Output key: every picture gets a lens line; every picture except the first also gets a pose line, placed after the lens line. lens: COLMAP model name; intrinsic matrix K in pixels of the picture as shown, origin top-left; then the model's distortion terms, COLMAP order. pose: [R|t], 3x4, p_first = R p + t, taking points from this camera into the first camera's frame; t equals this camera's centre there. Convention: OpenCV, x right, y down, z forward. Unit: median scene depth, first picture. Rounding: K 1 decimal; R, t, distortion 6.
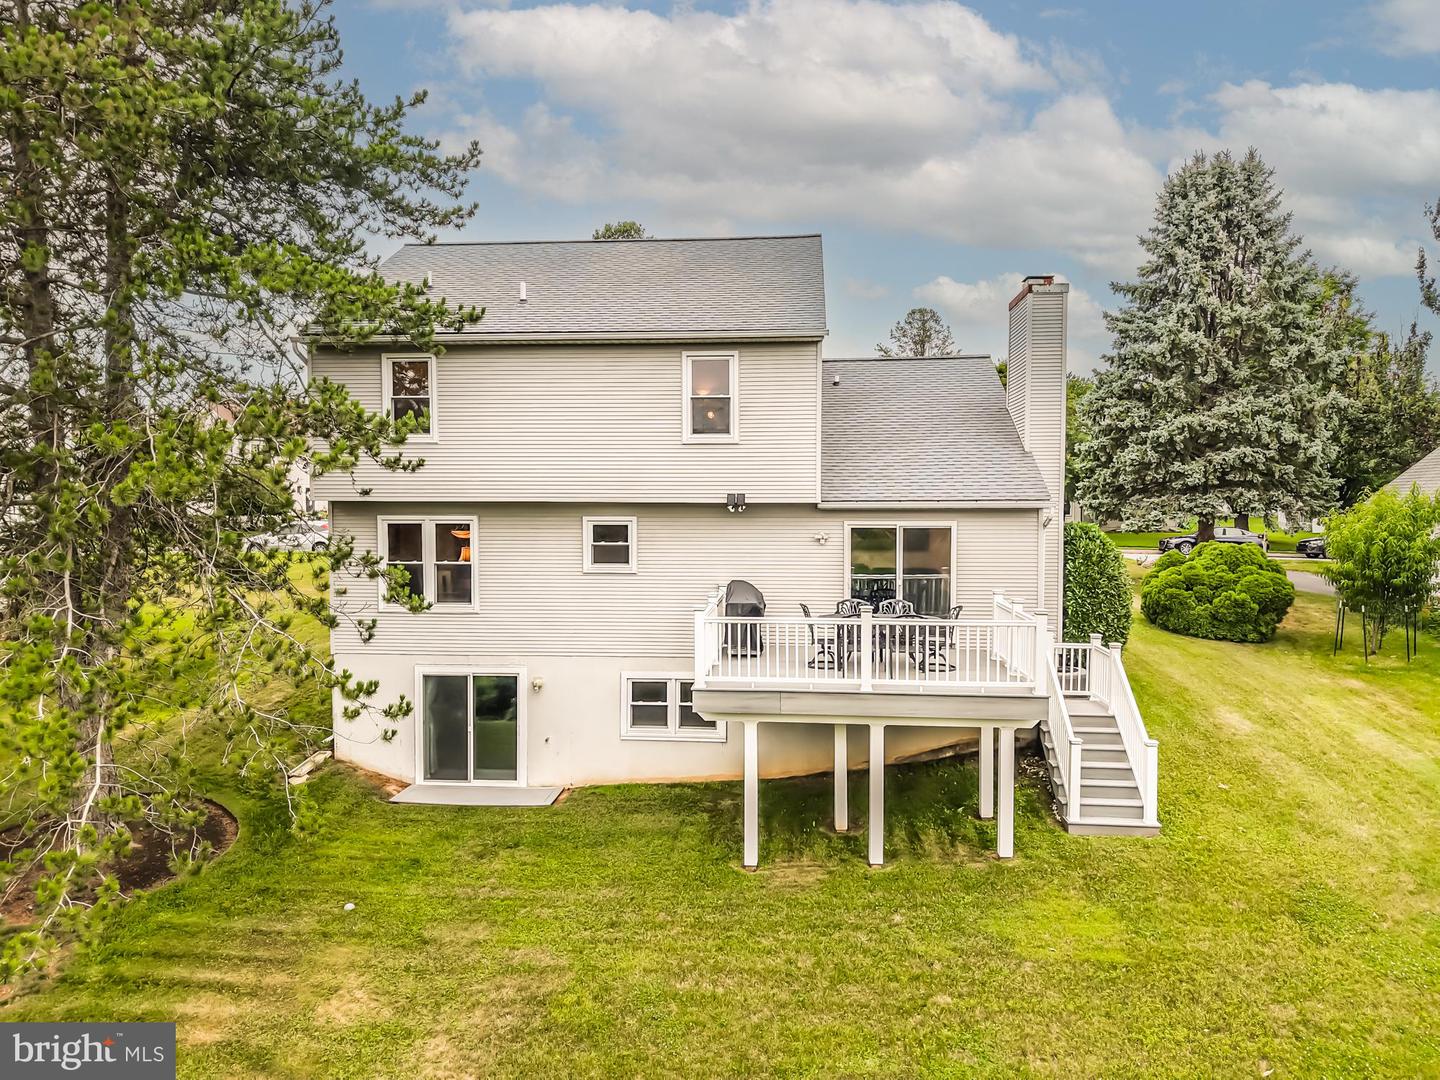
lens RADIAL K [[954.5, 0, 719.5], [0, 954.5, 565.7], [0, 0, 1]] dist [0.004717, -0.002452]
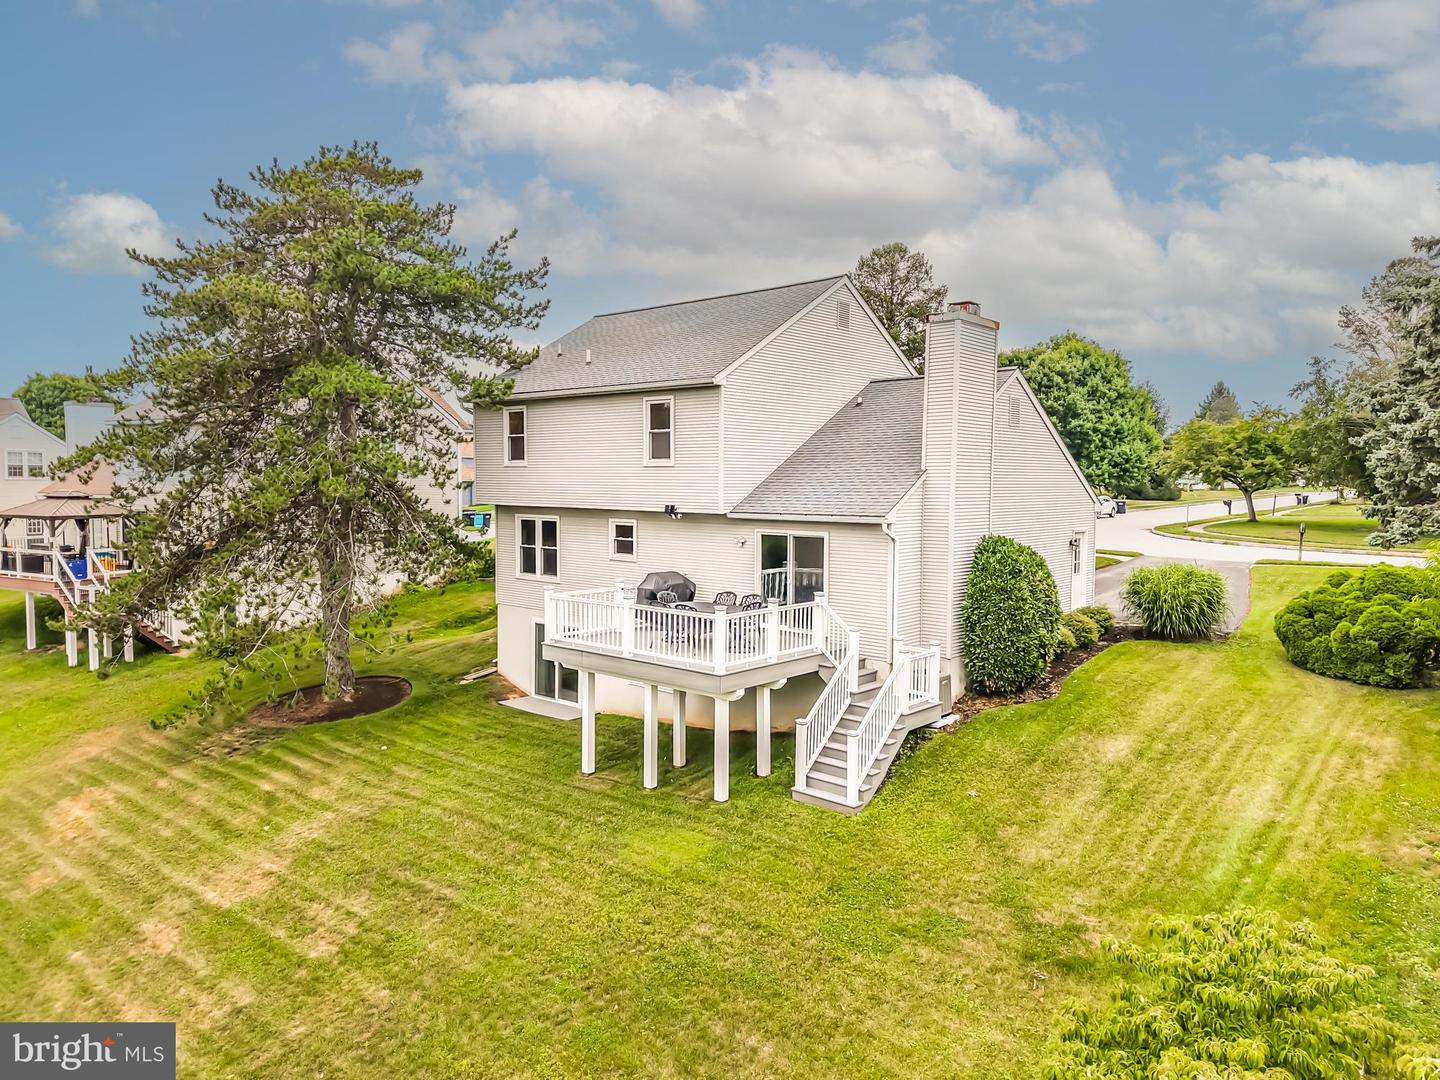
lens RADIAL K [[962.1, 0, 724.2], [0, 962.1, 543.2], [0, 0, 1]] dist [0.011869, -0.003147]
pose [[0.803290, 0.044139, -0.593950, 0.788801], [-0.043113, 0.998943, 0.015926, -0.043735], [0.594026, 0.012814, 0.804344, -0.018642]]
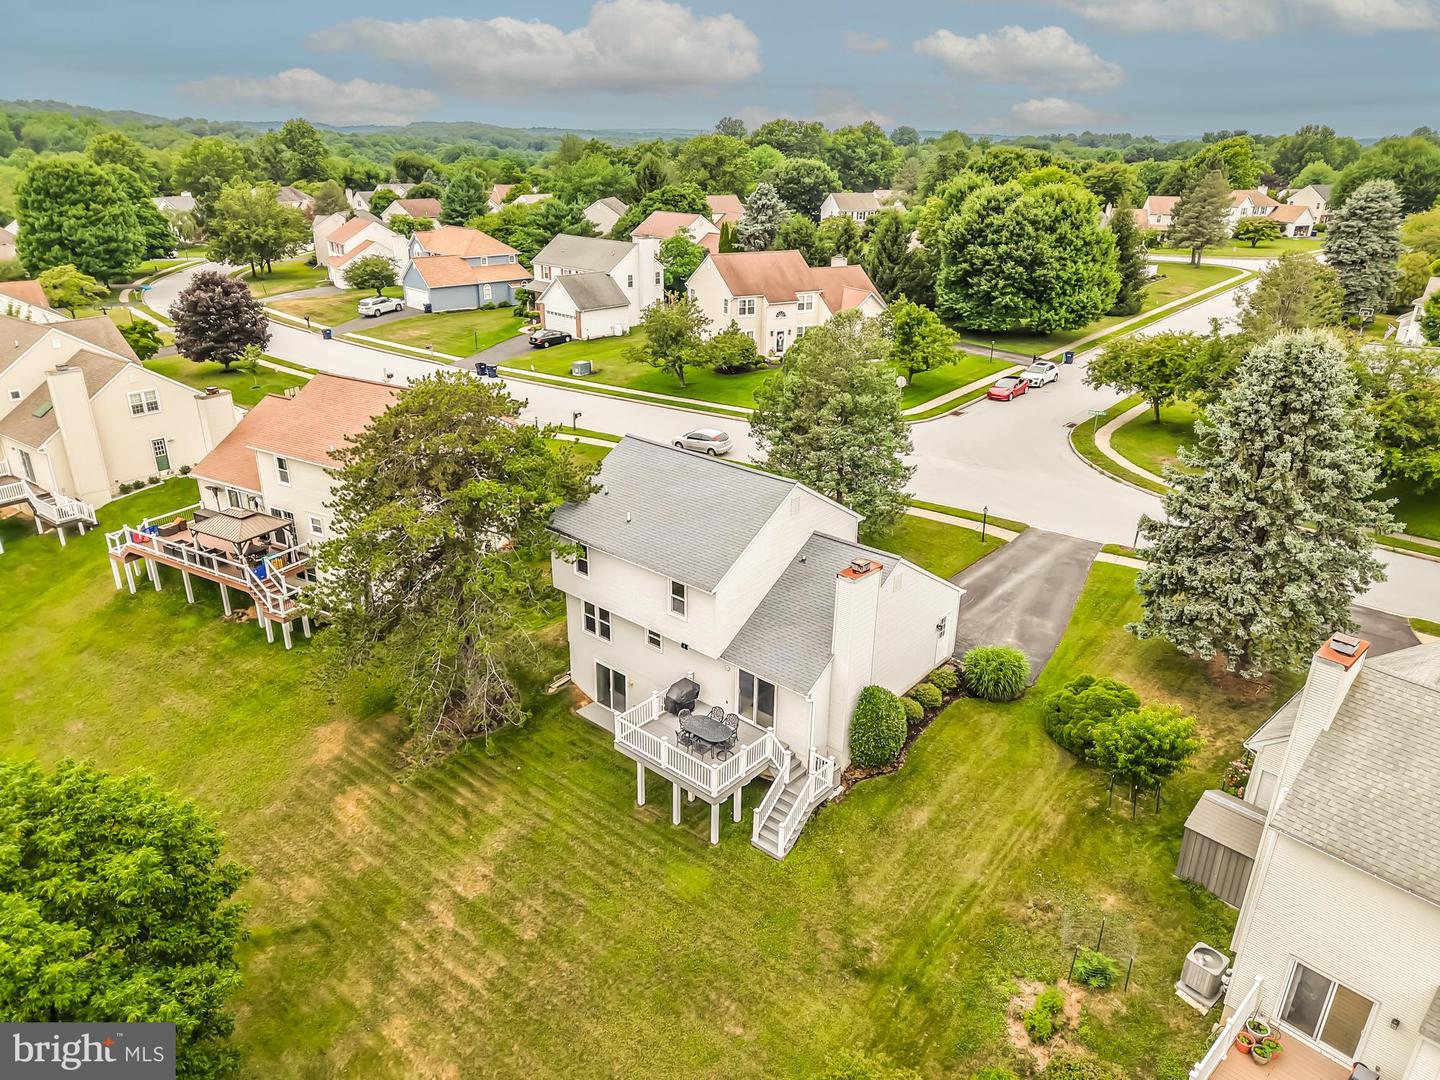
lens RADIAL K [[962.1, 0, 724.2], [0, 962.1, 543.2], [0, 0, 1]] dist [0.011869, -0.003147]
pose [[0.806903, 0.237632, -0.540776, 1.110201], [-0.050283, 0.939819, 0.337953, -0.942997], [0.588540, -0.245504, 0.770291, -0.523549]]
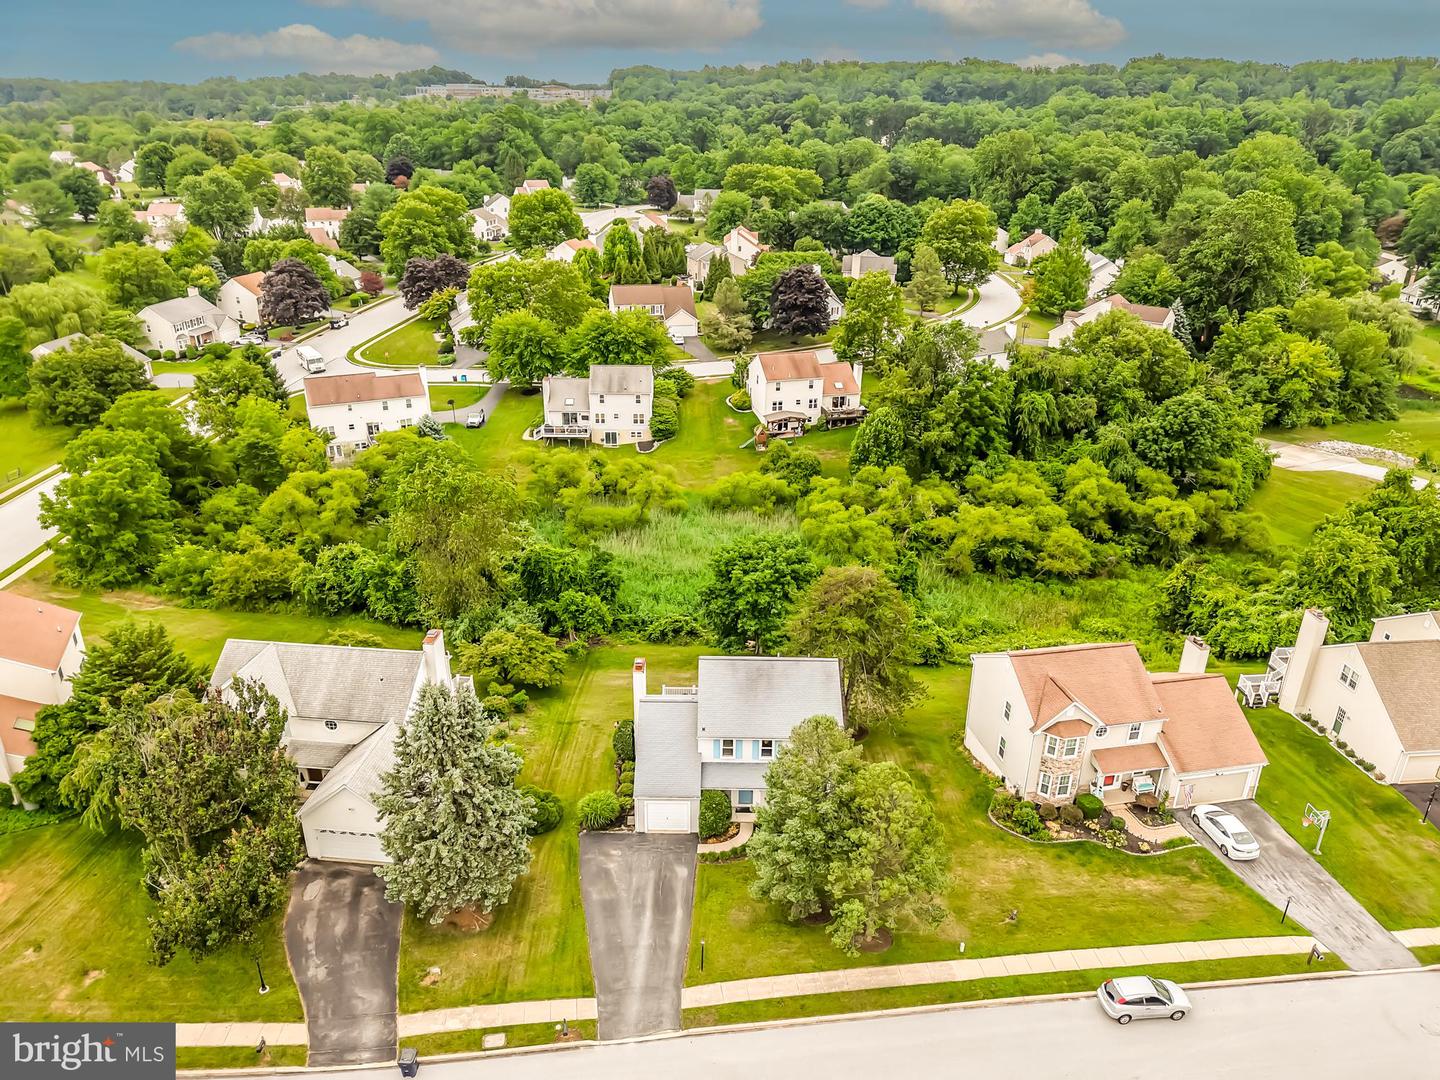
lens RADIAL K [[962.1, 0, 724.2], [0, 962.1, 543.2], [0, 0, 1]] dist [0.011869, -0.003147]
pose [[-0.996178, 0.024805, -0.083754, 0.312186], [-0.016586, 0.887674, 0.460174, -2.413044], [0.085761, 0.459804, -0.883869, 4.083024]]
